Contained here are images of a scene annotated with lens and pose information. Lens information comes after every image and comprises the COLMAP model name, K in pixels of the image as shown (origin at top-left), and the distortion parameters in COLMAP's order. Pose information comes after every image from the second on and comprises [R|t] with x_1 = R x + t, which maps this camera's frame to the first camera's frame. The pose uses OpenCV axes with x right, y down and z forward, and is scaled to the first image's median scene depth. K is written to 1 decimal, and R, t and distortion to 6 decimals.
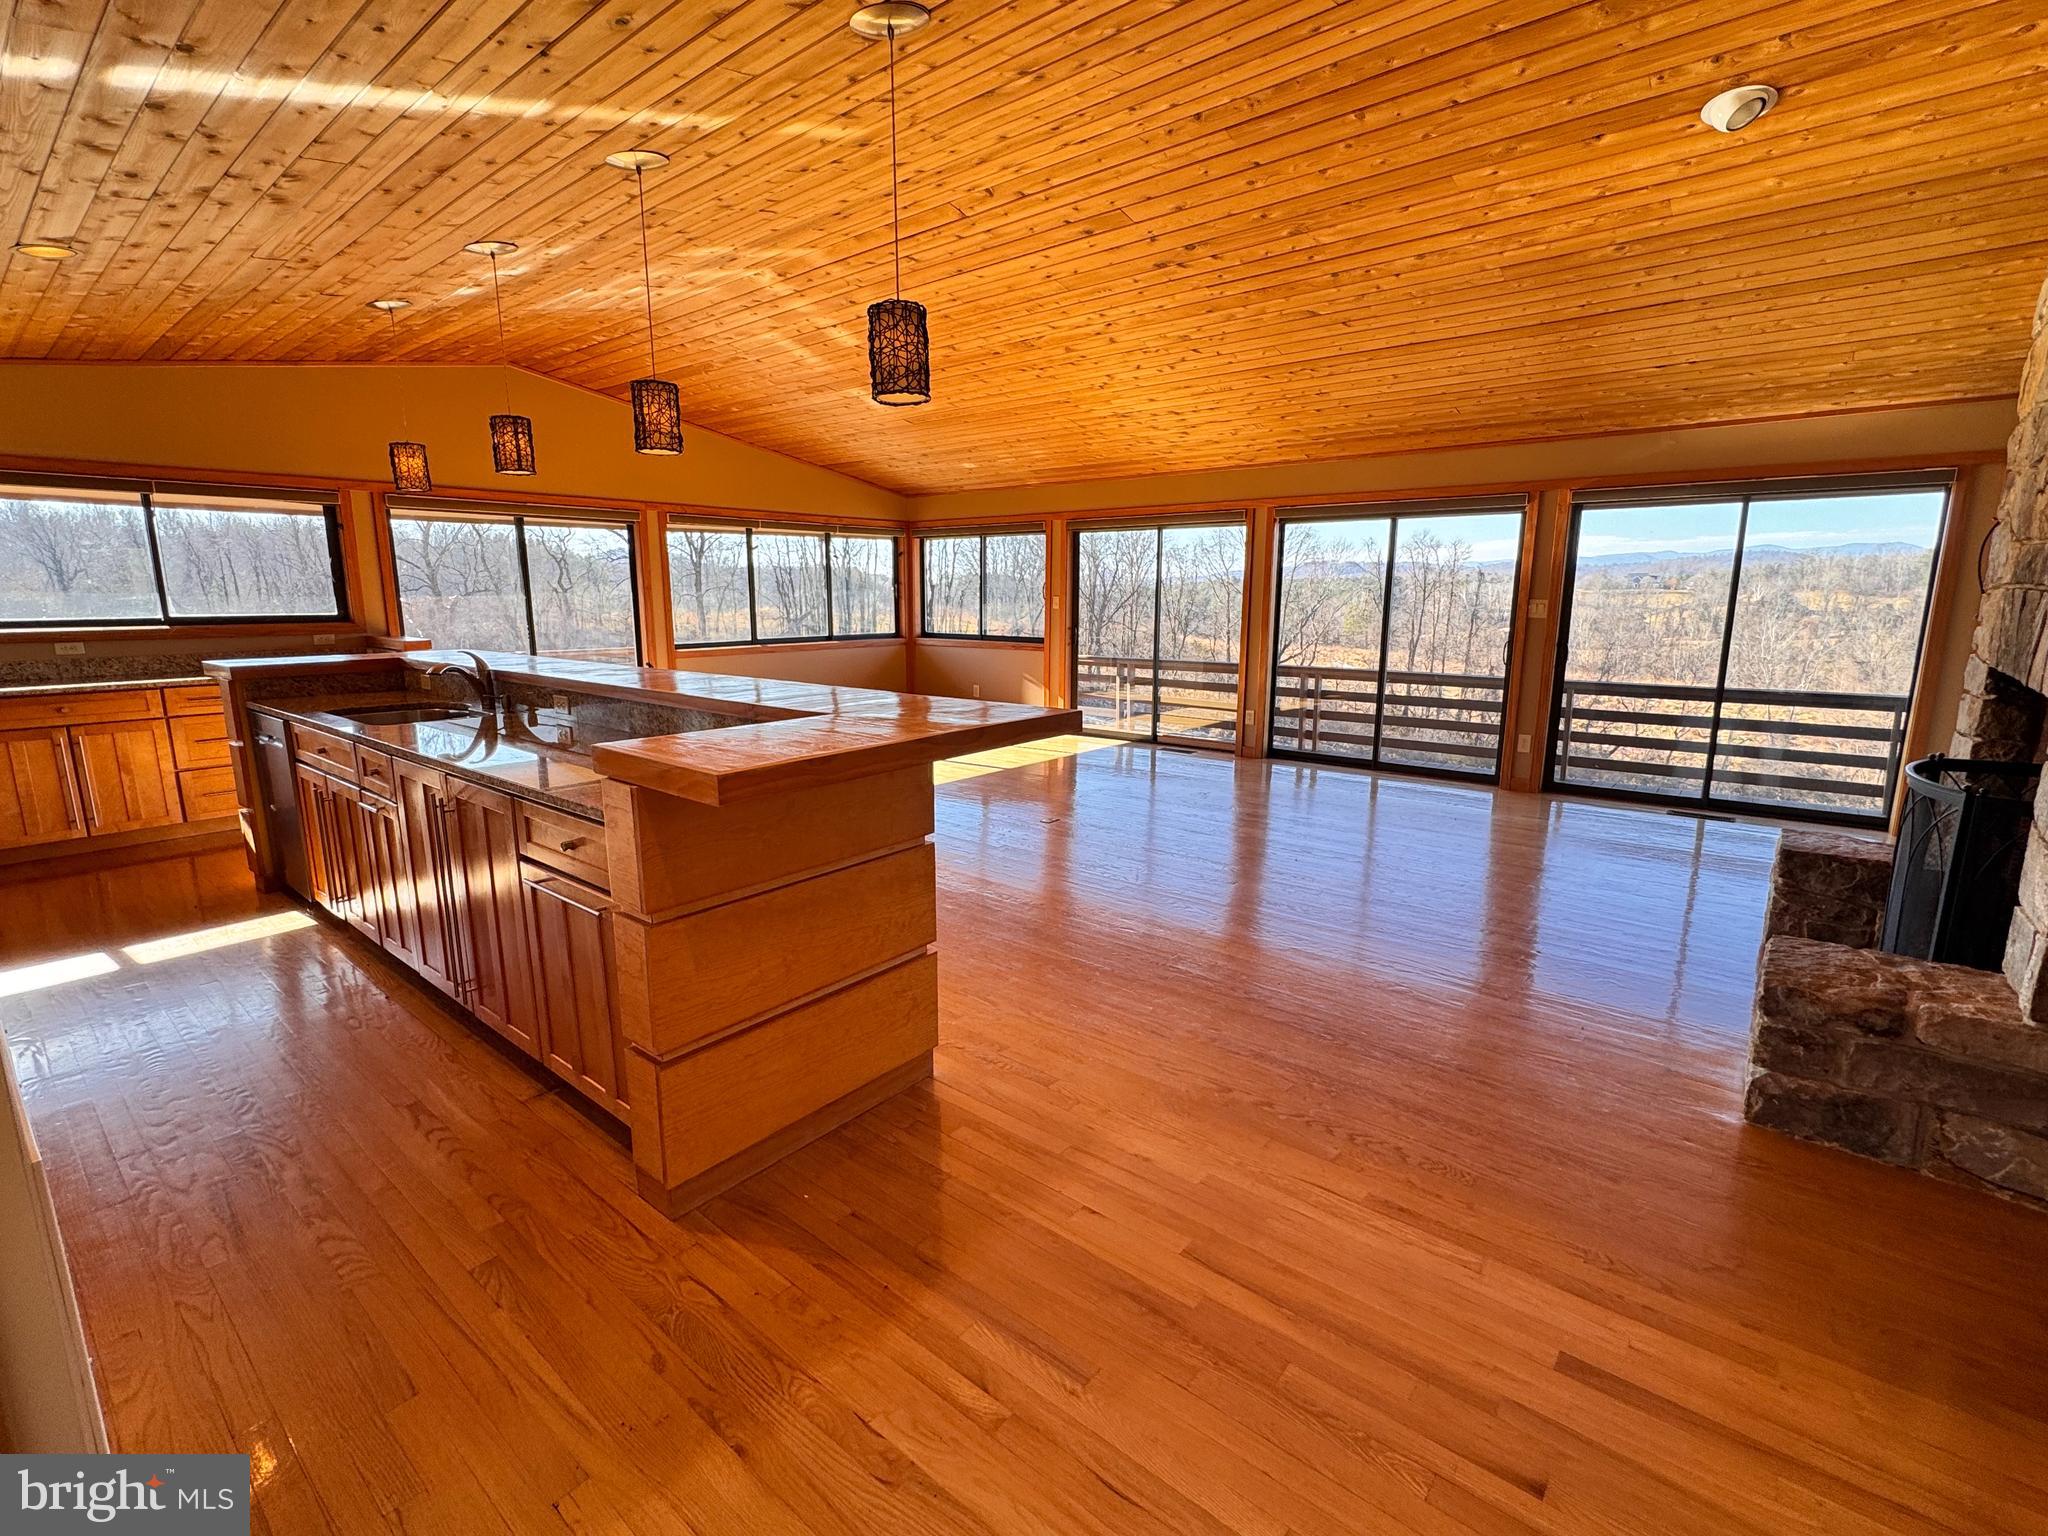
lens RADIAL K [[935.5, 0, 1024.0], [0, 935.5, 768.0], [0, 0, 1]] dist [0.001313, 0.000357]
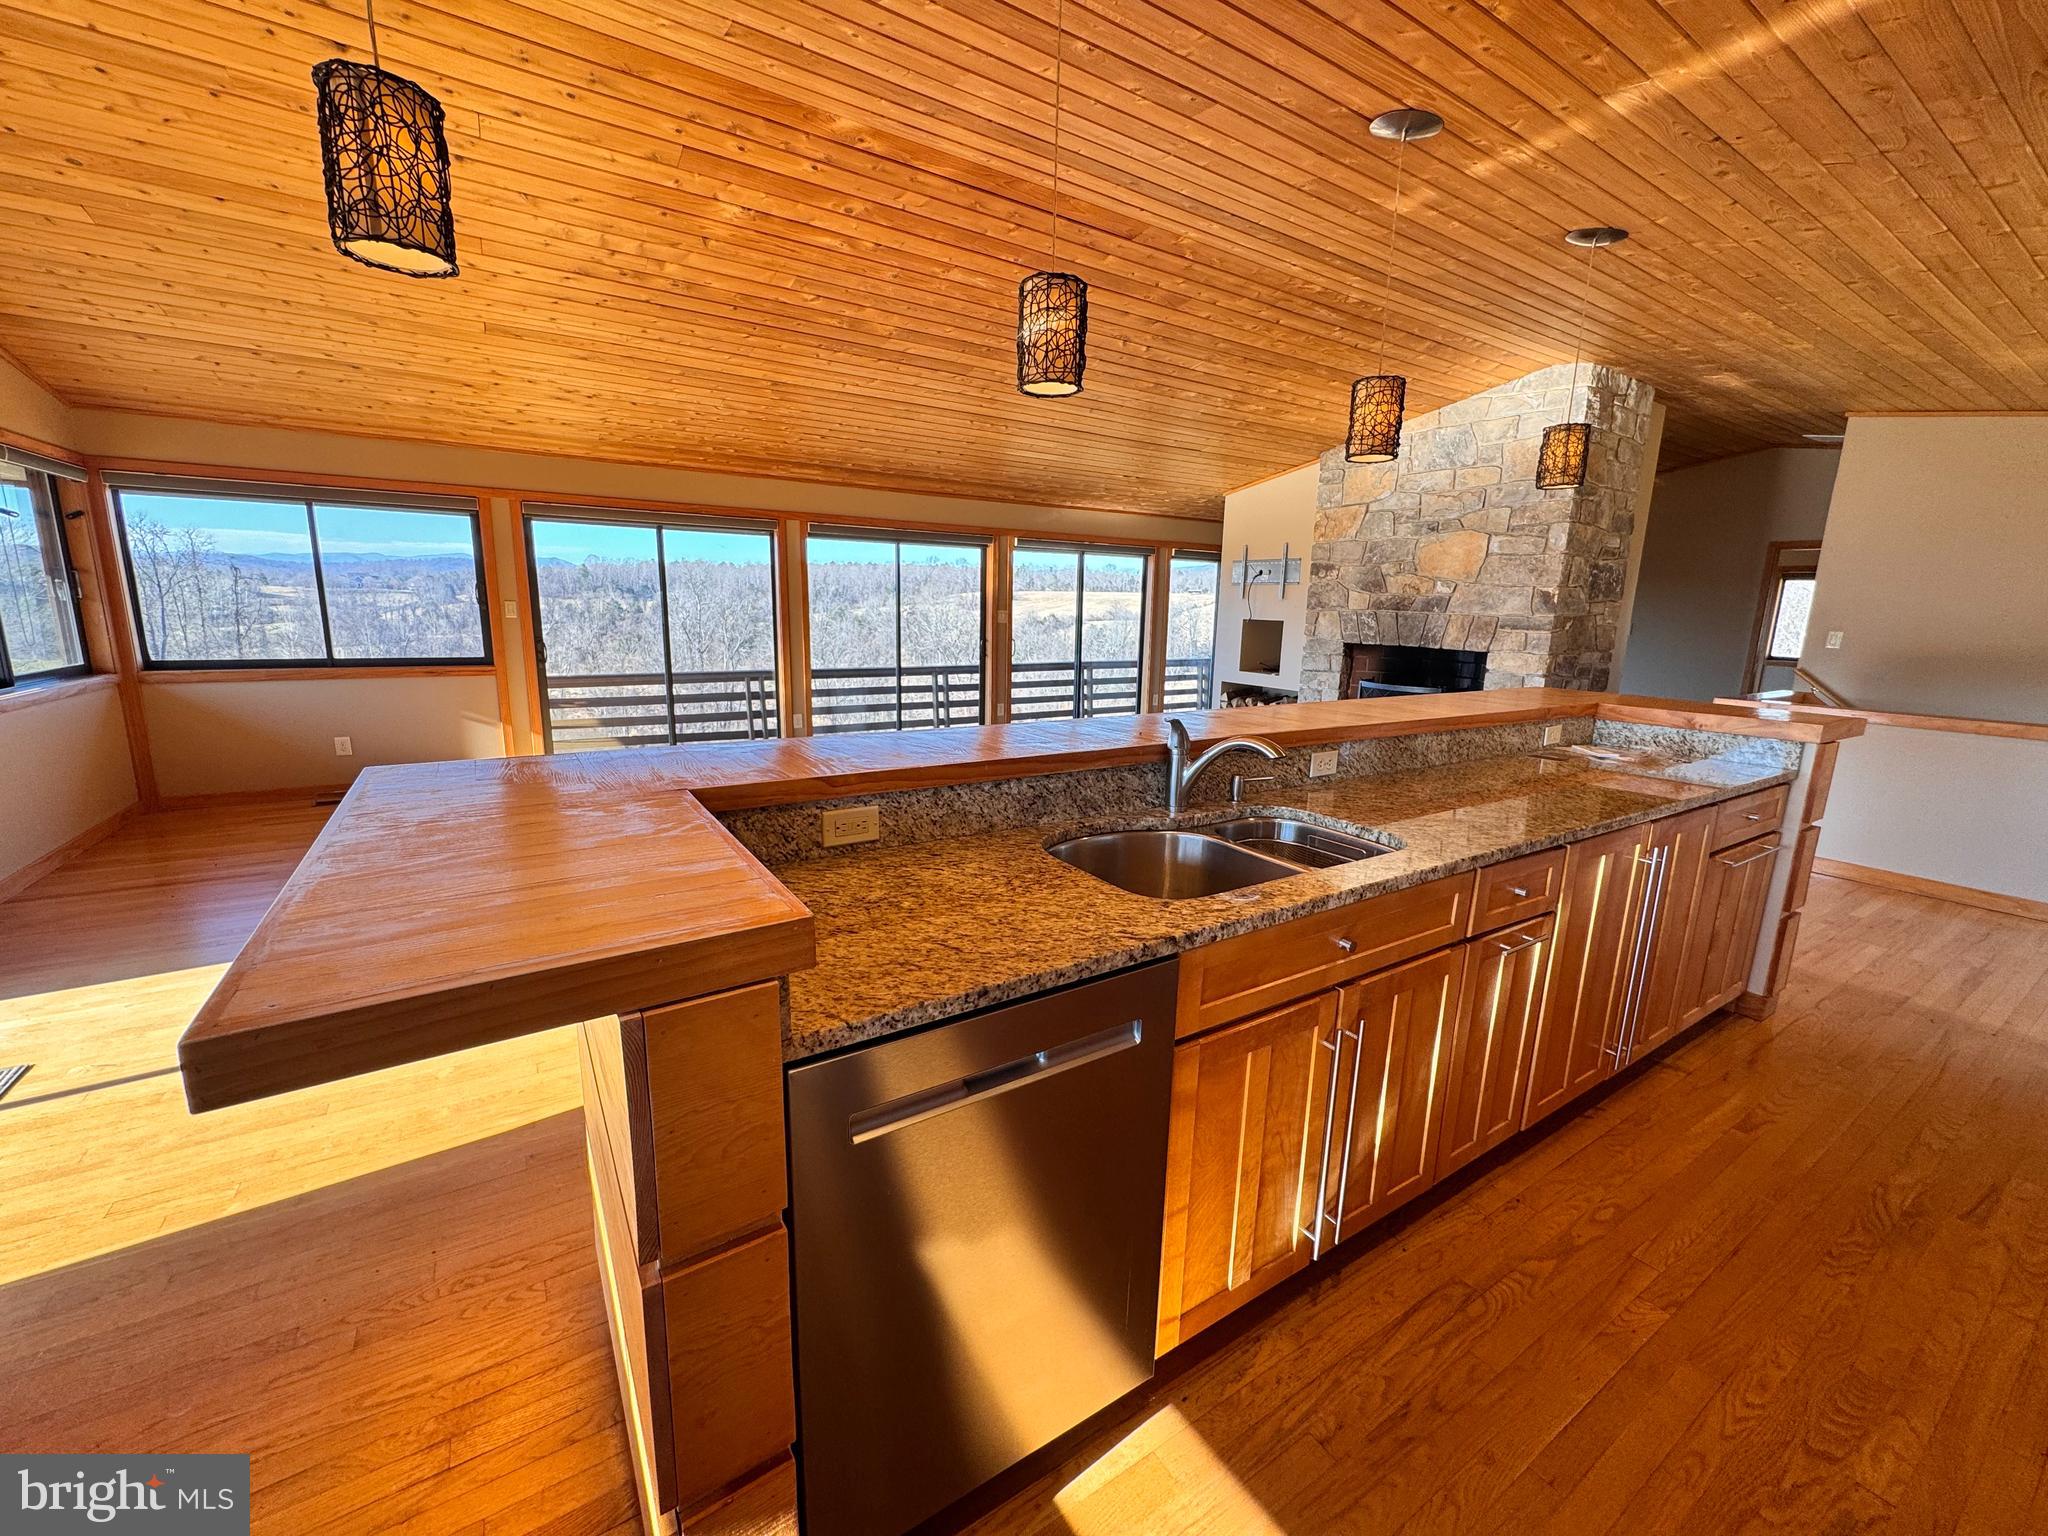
lens RADIAL K [[830.0, 0, 1024.0], [0, 830.0, 768.0], [0, 0, 1]] dist [0.015281, -0.000018]
pose [[0.305614, -0.178721, 0.935232, -0.446476], [0.158771, 0.978040, 0.135019, -0.070721], [-0.938825, 0.107224, 0.327278, 0.373305]]
